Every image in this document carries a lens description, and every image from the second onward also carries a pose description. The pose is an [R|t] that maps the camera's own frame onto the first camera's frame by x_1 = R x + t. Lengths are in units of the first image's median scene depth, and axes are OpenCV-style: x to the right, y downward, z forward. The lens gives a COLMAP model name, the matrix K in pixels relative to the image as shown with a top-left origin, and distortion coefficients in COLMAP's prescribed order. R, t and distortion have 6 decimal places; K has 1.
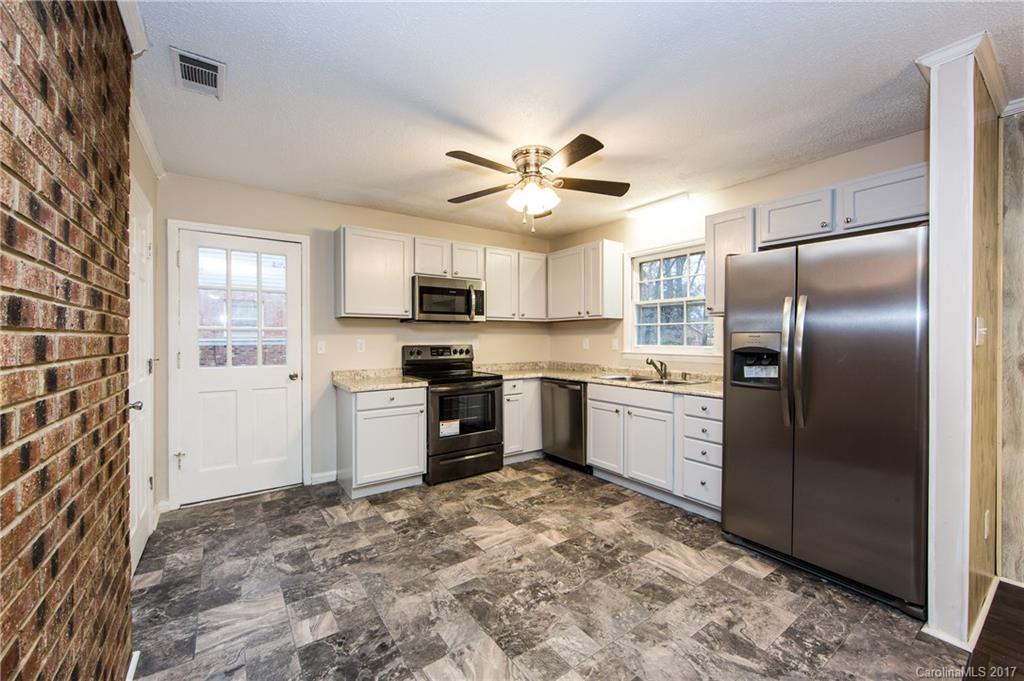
lens RADIAL K [[403.8, 0, 520.3], [0, 403.8, 347.9], [0, 0, 1]] dist [-0.004587, -0.000554]
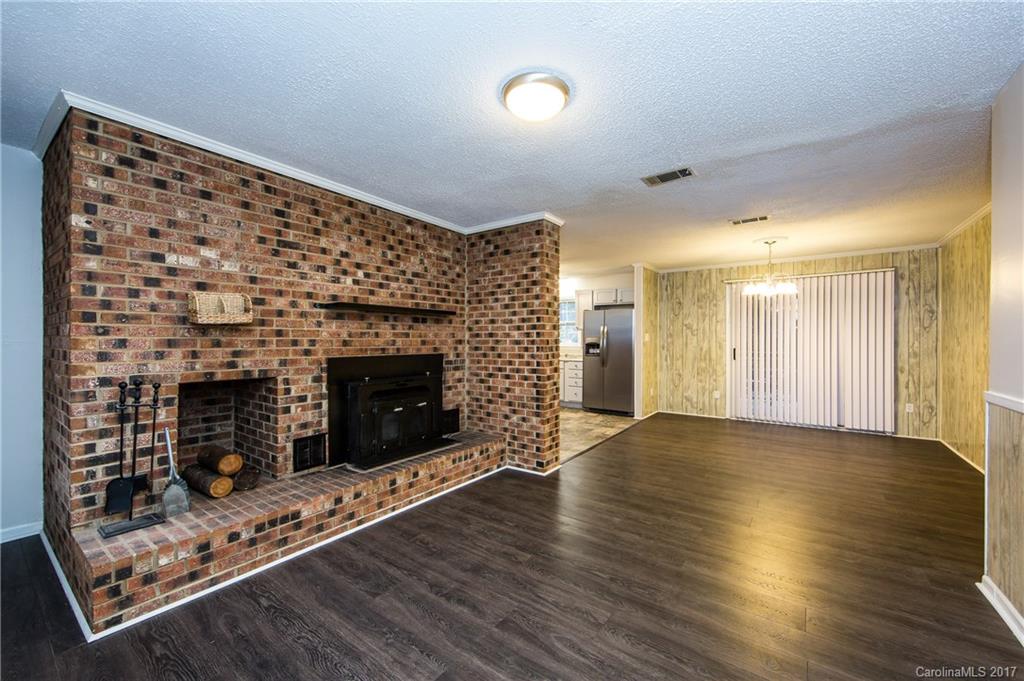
lens RADIAL K [[403.8, 0, 520.9], [0, 403.8, 339.0], [0, 0, 1]] dist [-0.004587, -0.000554]
pose [[0.947311, -0.003106, 0.320301, -0.784304], [0.011307, 0.999654, -0.023748, 0.037842], [-0.320116, 0.026118, 0.947018, -1.488805]]
